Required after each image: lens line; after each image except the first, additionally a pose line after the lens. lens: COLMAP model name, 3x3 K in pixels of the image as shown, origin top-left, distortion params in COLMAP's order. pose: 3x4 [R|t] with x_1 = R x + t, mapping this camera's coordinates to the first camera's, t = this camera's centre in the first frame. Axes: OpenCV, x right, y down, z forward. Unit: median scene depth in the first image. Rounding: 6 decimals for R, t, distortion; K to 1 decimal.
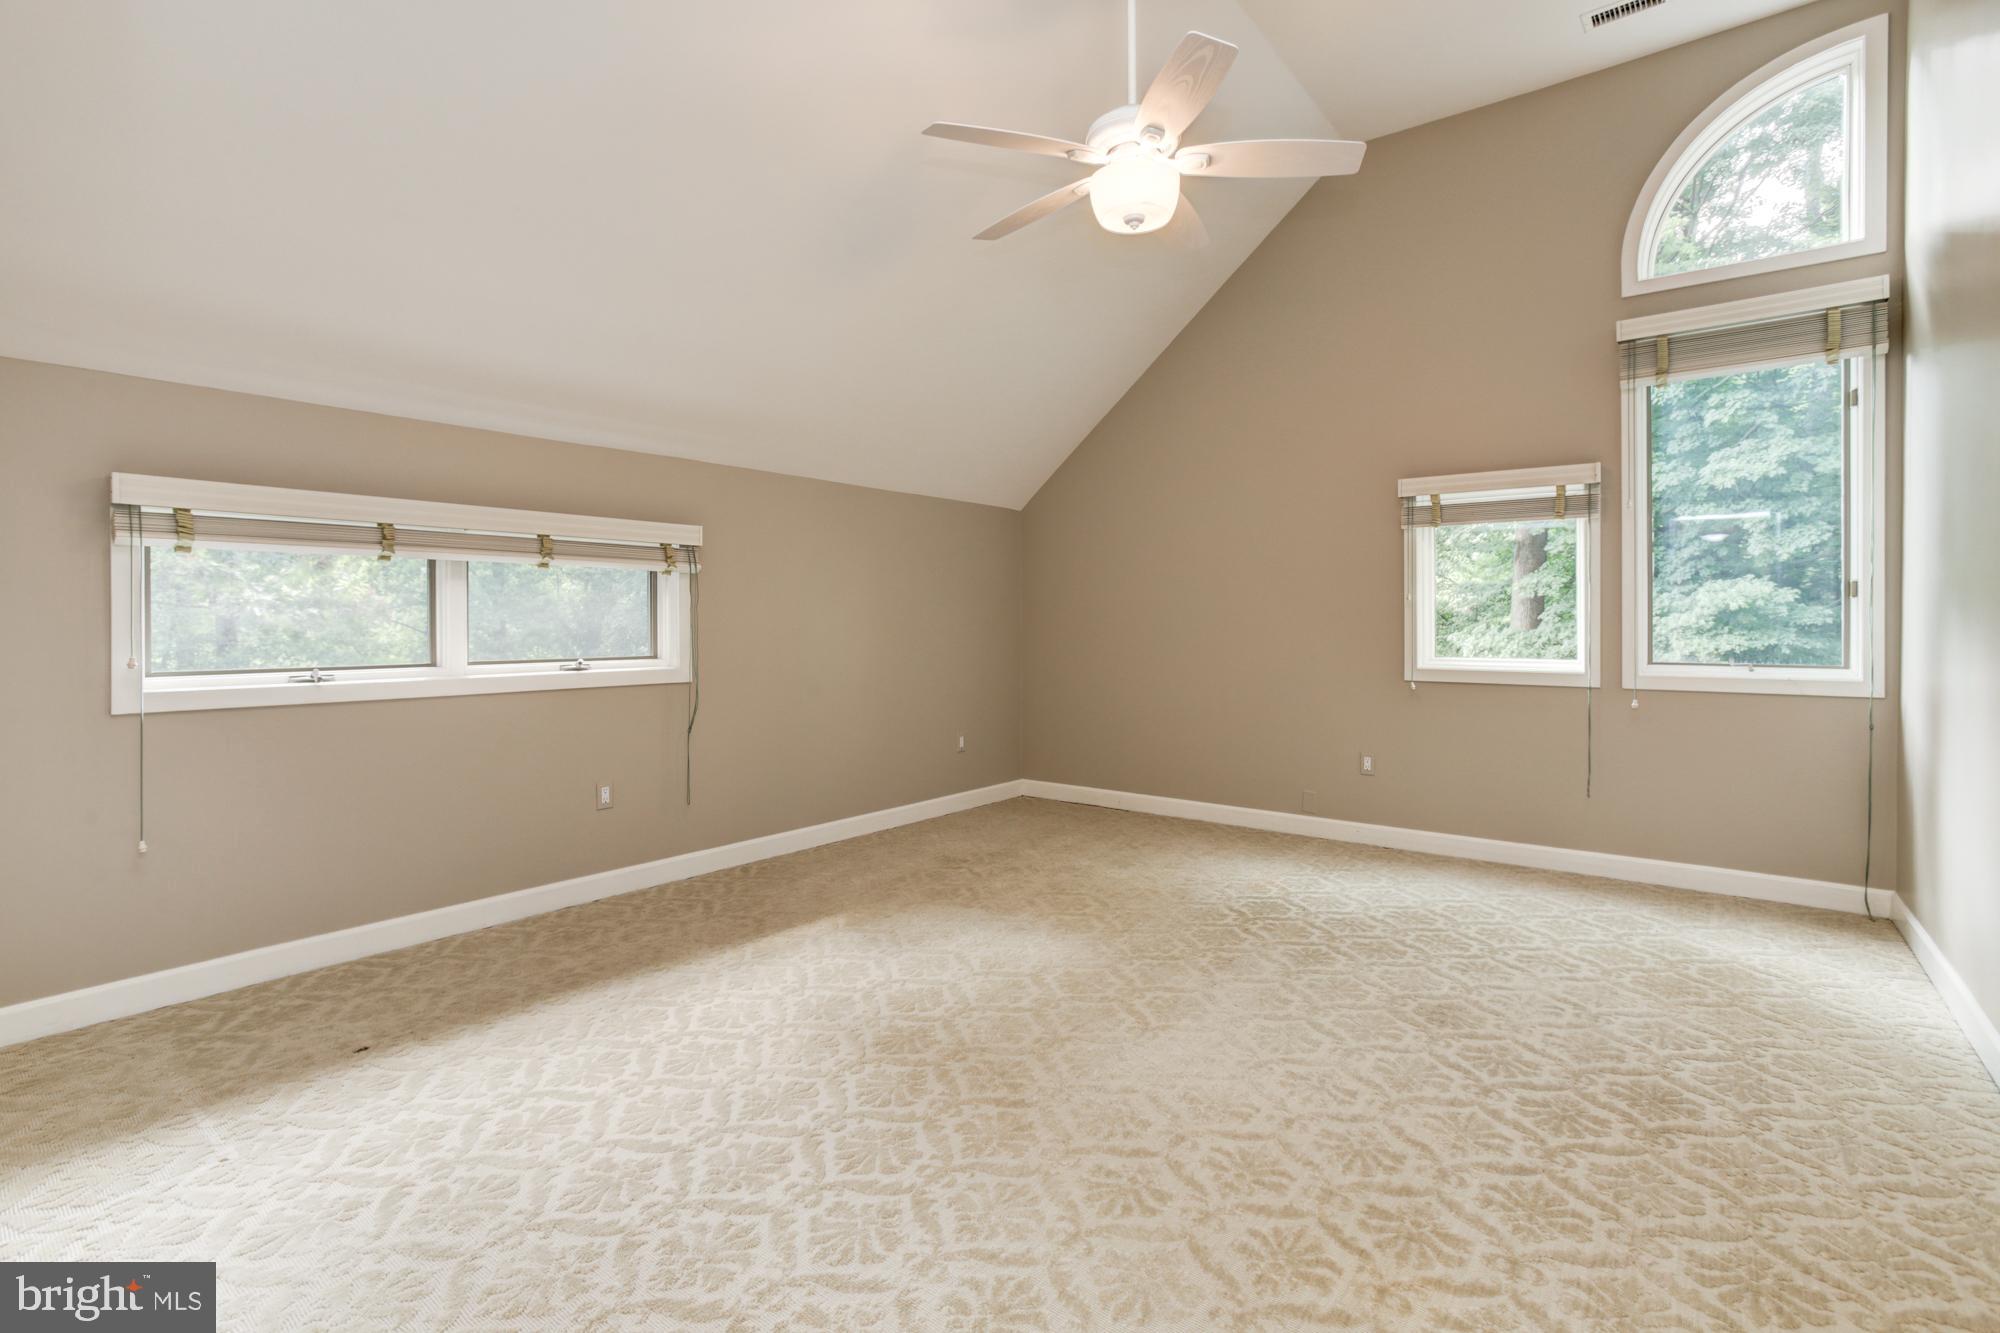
lens RADIAL K [[908.3, 0, 984.1], [0, 908.3, 636.1], [0, 0, 1]] dist [-0.040699, 0.016766]
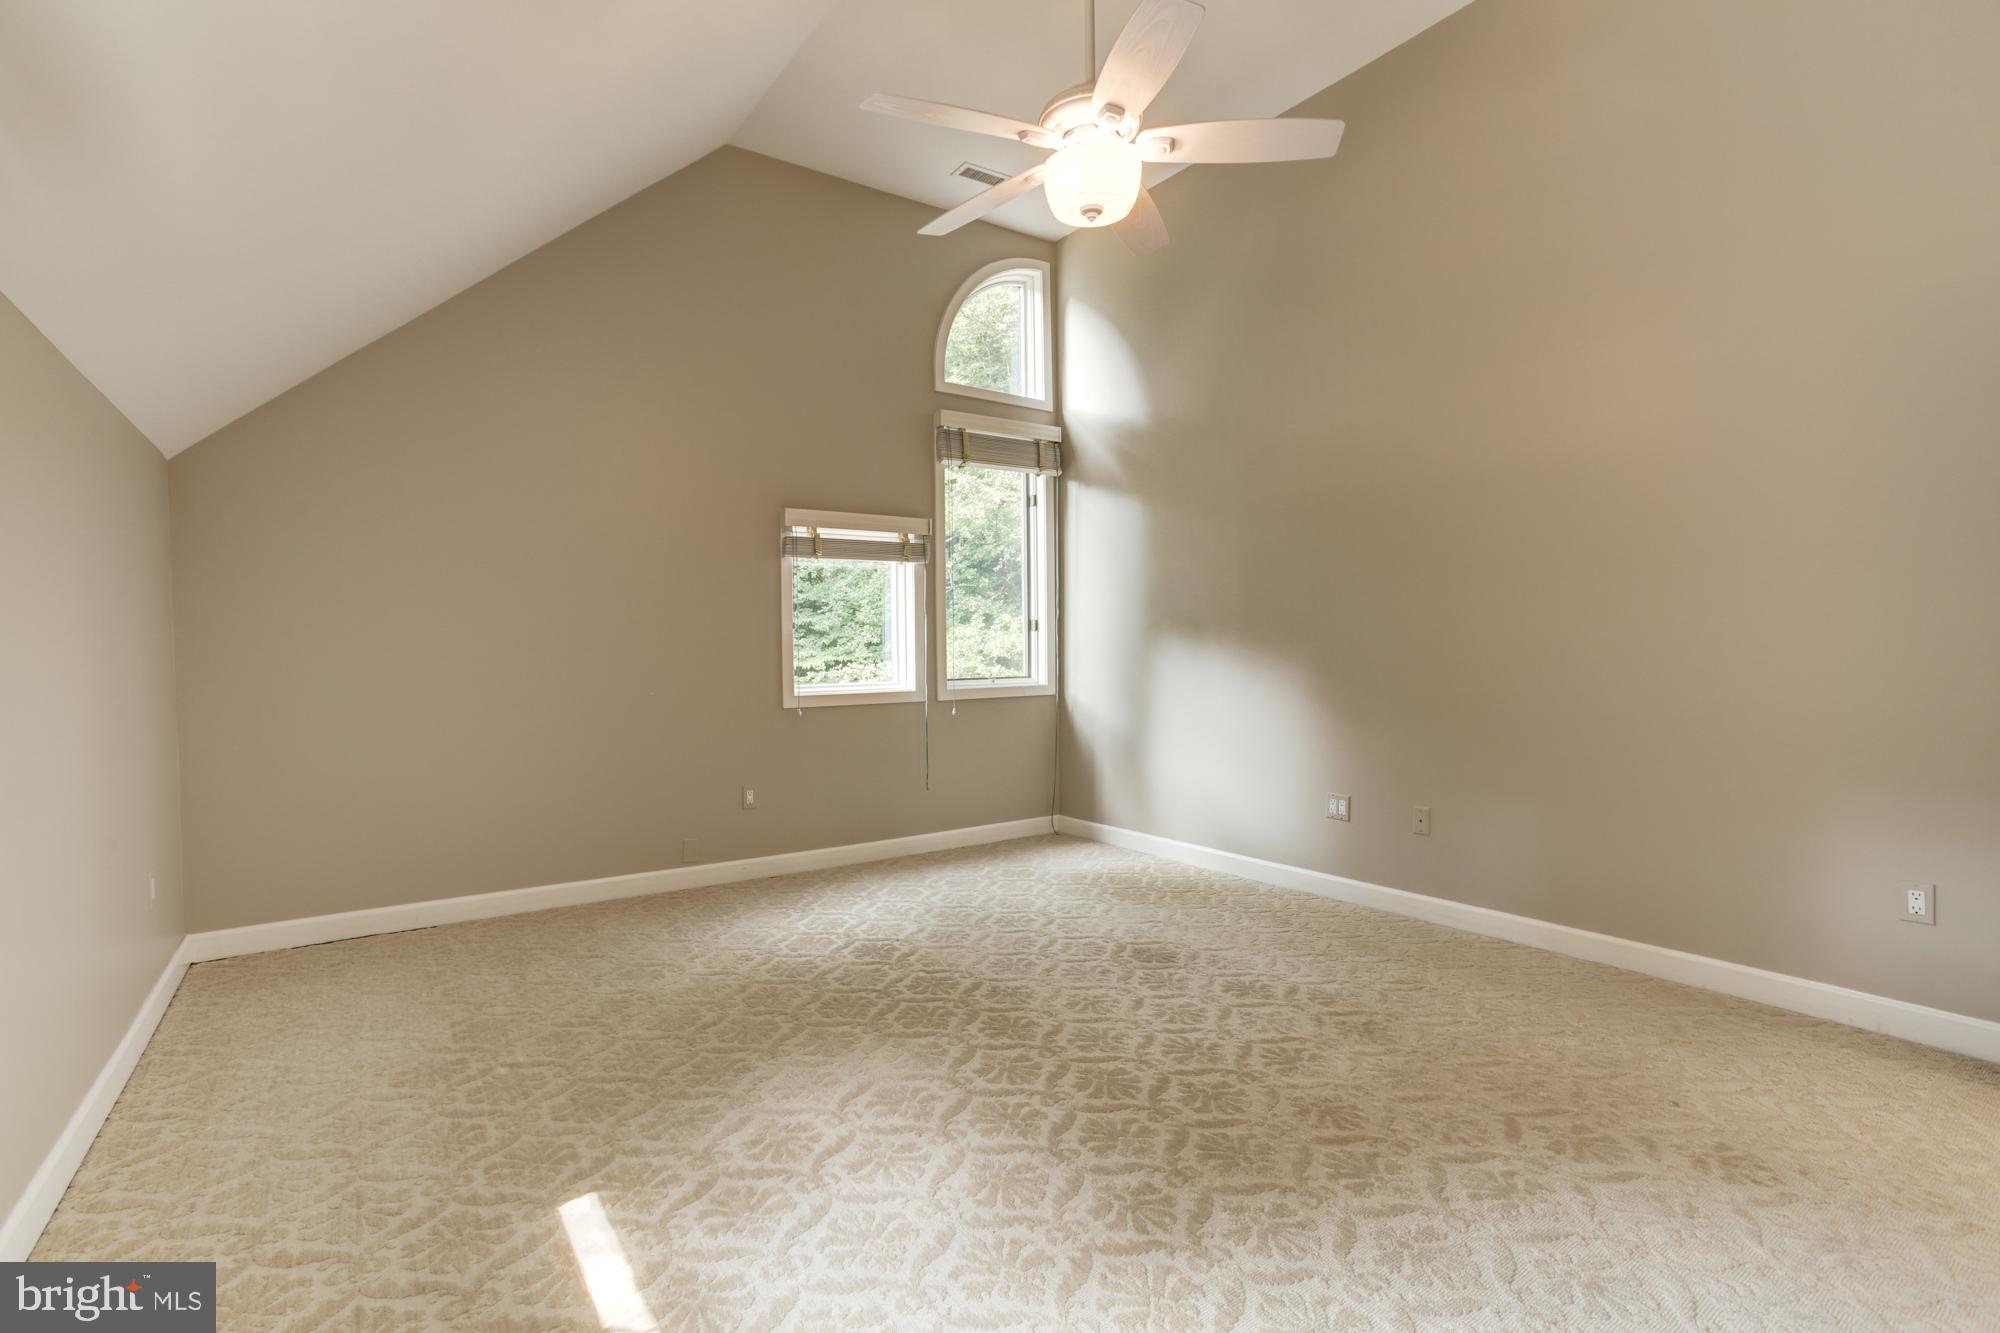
lens RADIAL K [[915.7, 0, 957.7], [0, 915.7, 667.0], [0, 0, 1]] dist [0.000340, 0.000078]
pose [[0.312681, -0.012077, 0.949781, -0.533513], [0.035685, 0.999363, 0.000960, 0.011434], [-0.949188, 0.033593, 0.312913, 0.596227]]
